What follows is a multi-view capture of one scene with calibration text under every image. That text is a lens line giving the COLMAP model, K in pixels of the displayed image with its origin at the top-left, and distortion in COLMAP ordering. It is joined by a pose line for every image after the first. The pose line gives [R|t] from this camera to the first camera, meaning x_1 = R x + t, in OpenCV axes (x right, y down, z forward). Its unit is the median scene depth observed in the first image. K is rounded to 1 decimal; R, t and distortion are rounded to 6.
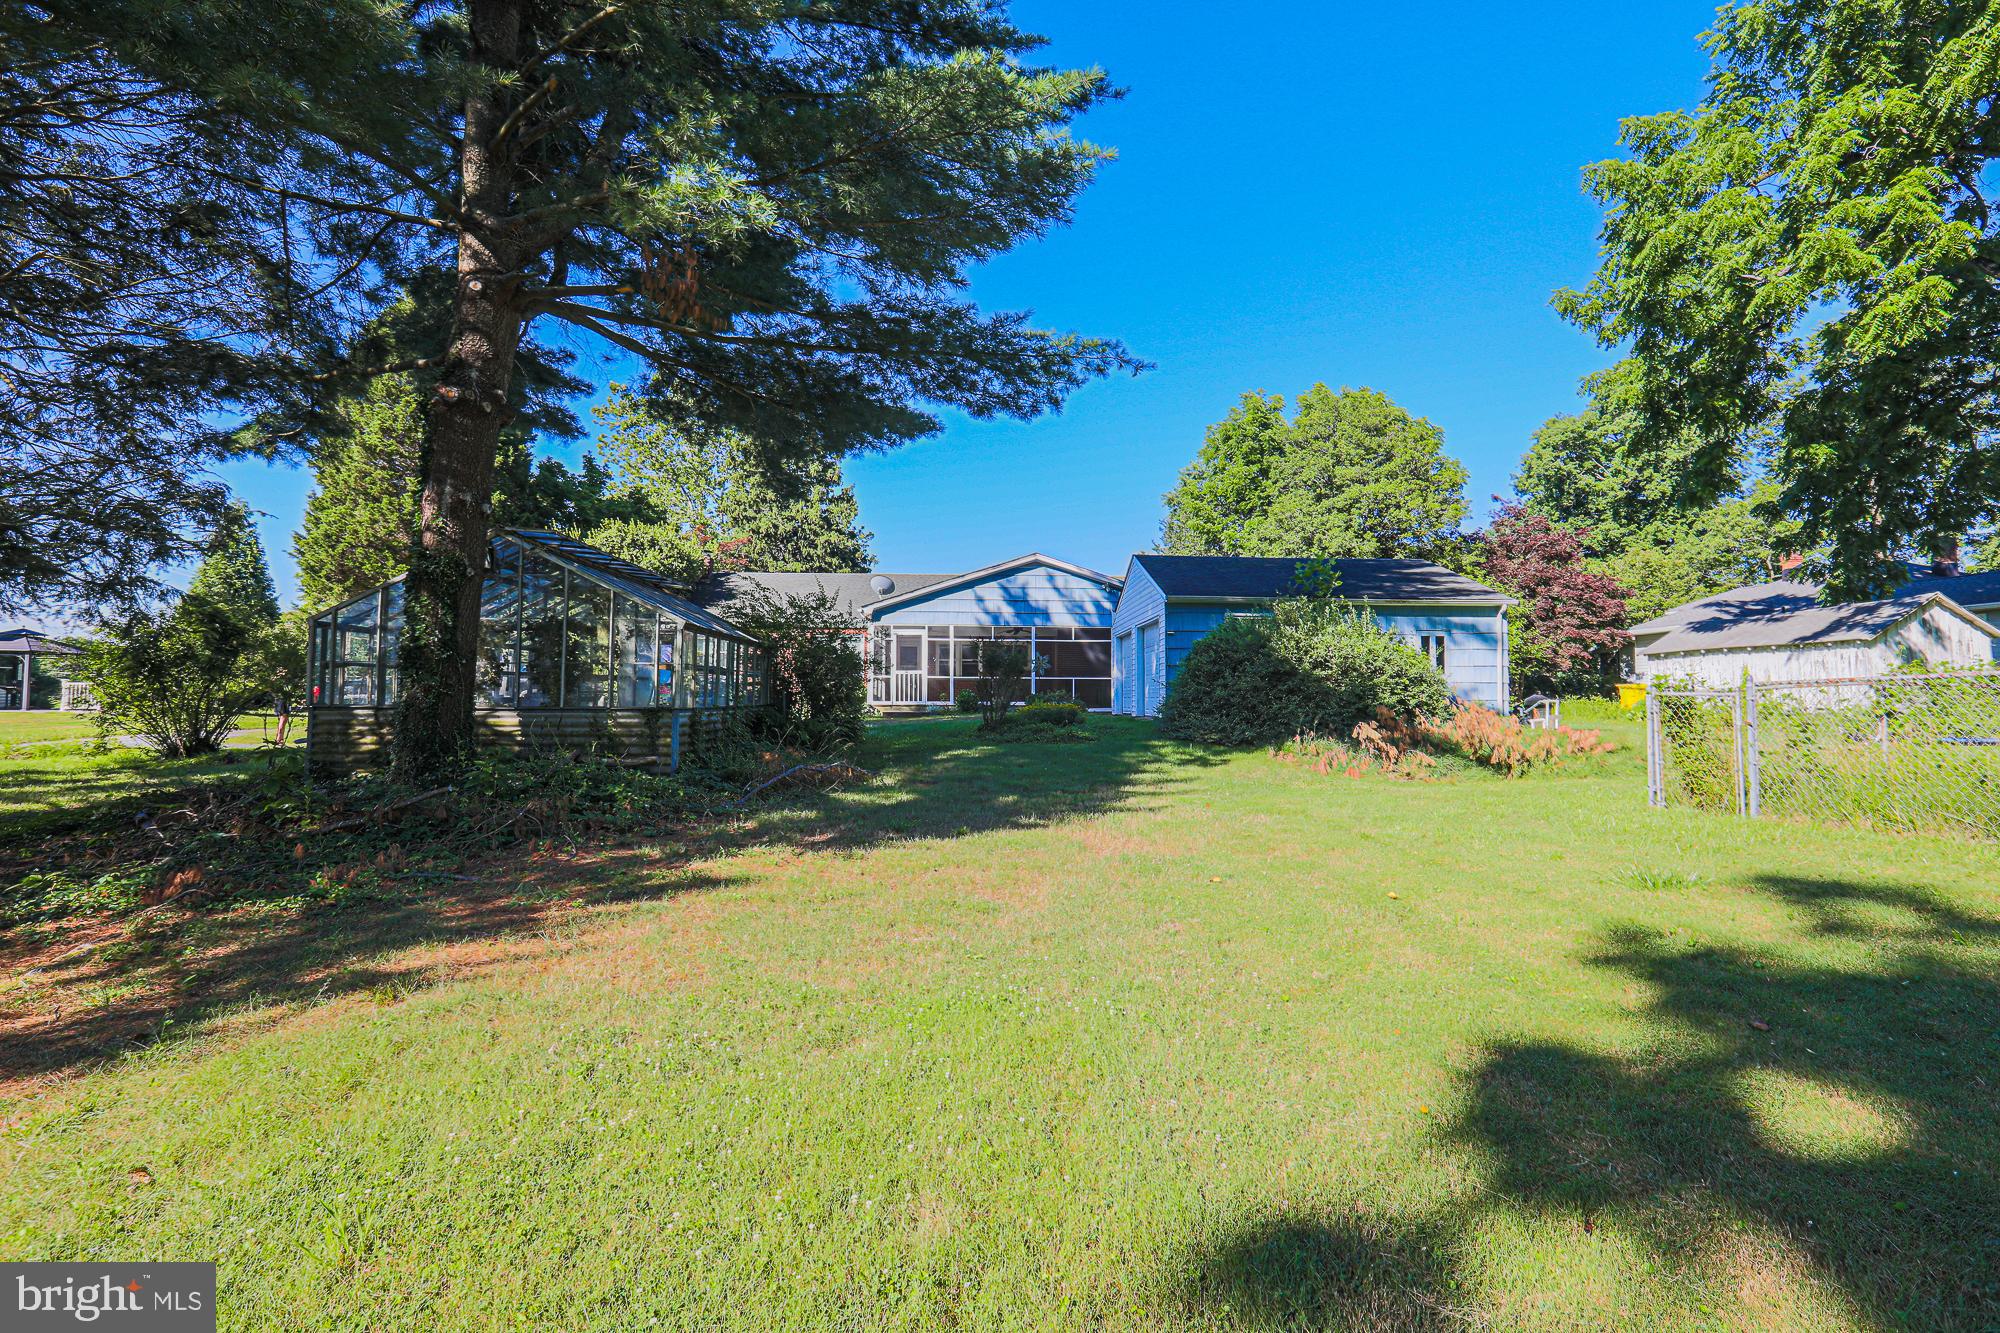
lens RADIAL K [[933.0, 0, 1015.5], [0, 933.0, 683.0], [0, 0, 1]] dist [-0.046992, 0.012348]
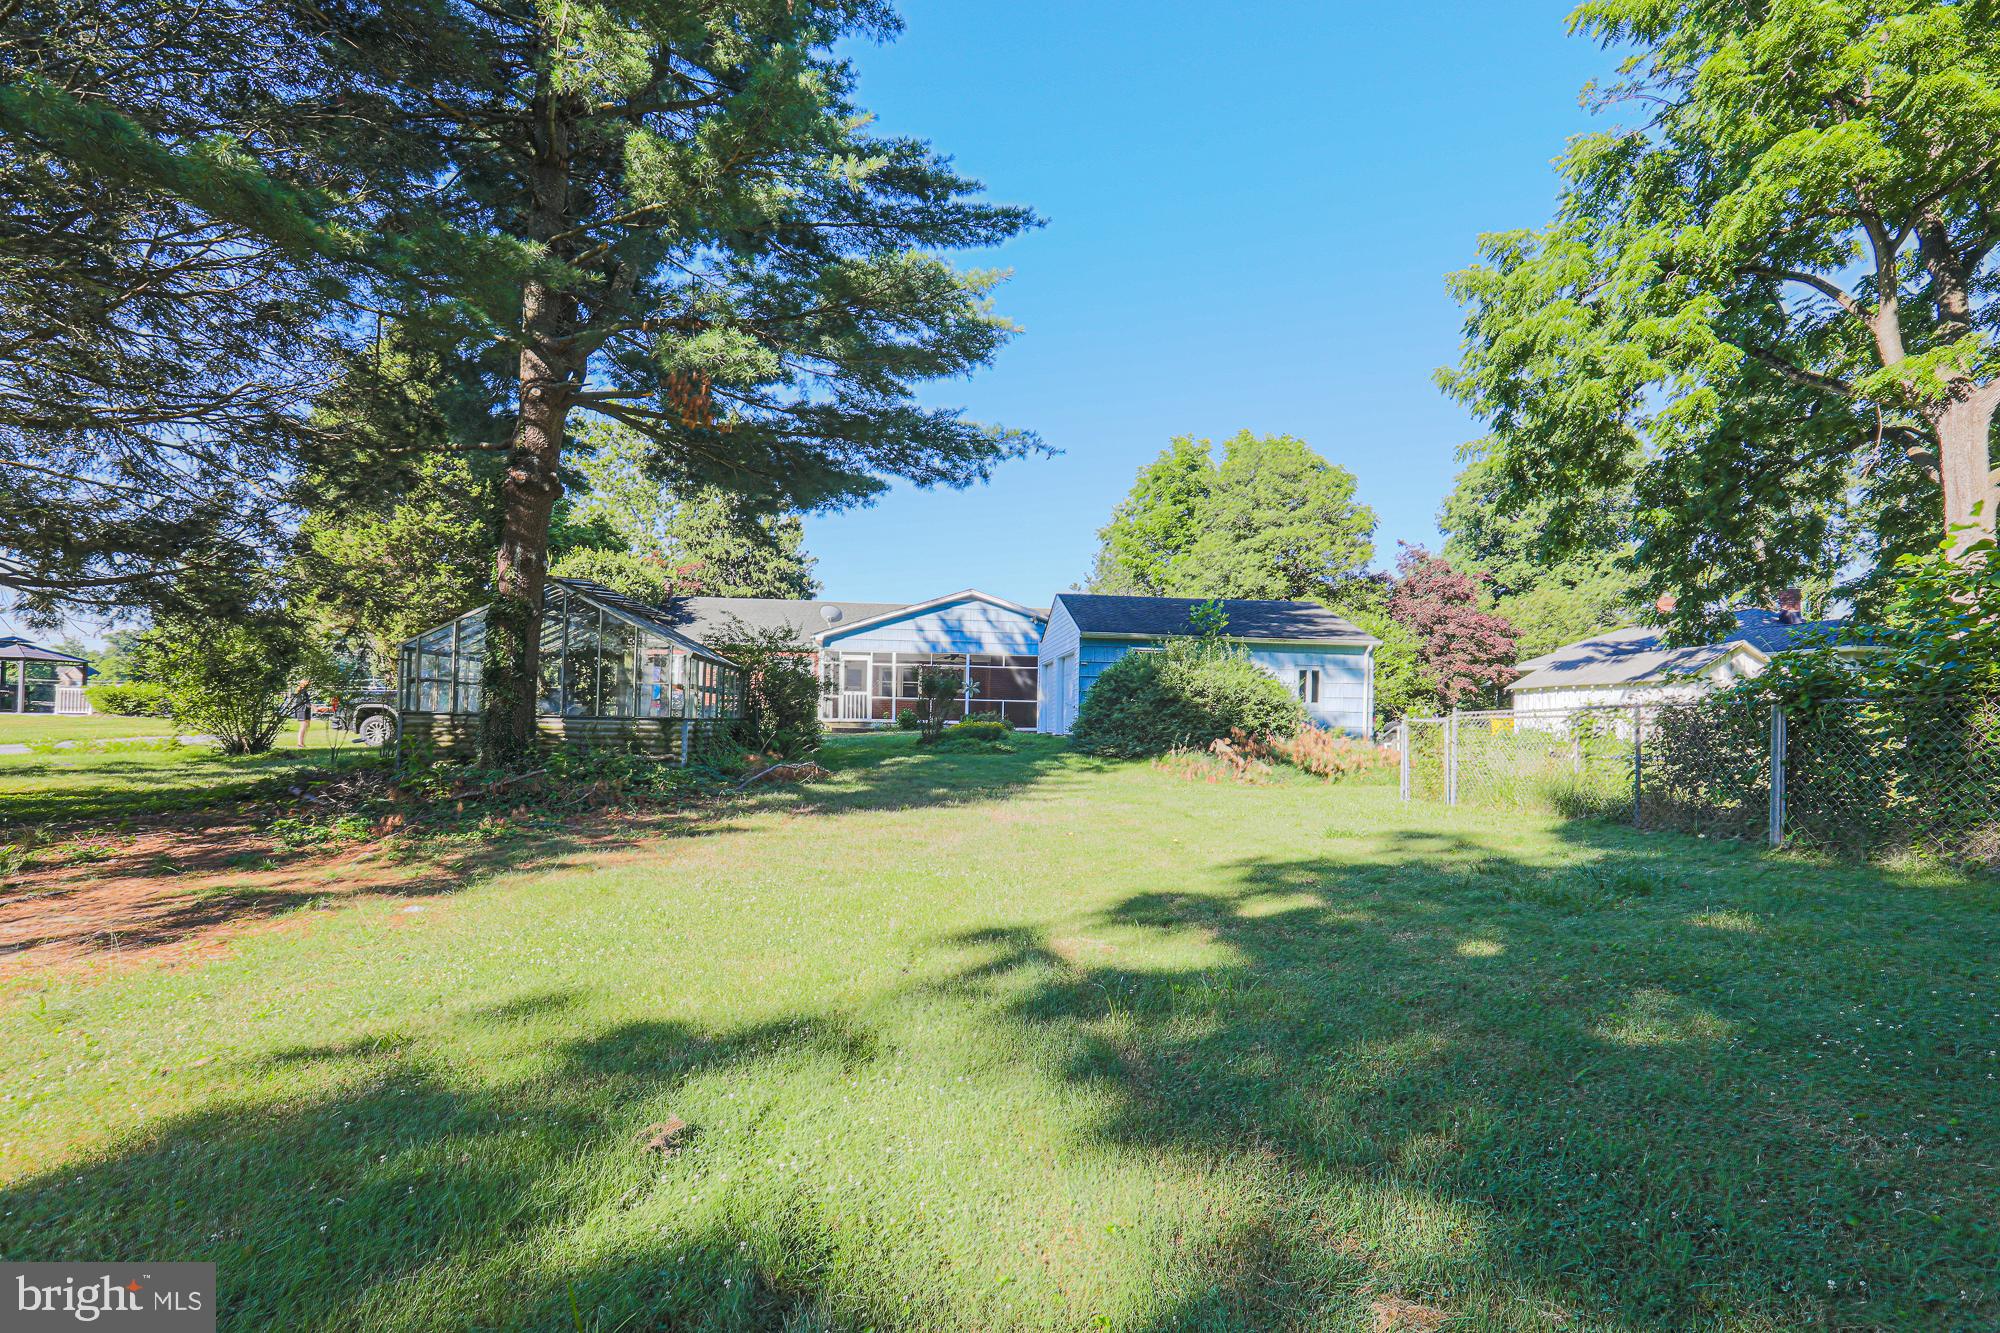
lens RADIAL K [[933.0, 0, 1035.9], [0, 933.0, 709.0], [0, 0, 1]] dist [-0.046992, 0.012348]
pose [[0.996134, 0.016969, 0.086197, 0.006805], [-0.017284, 0.999846, 0.002899, 0.000900], [-0.086135, -0.004378, 0.996274, -0.168095]]
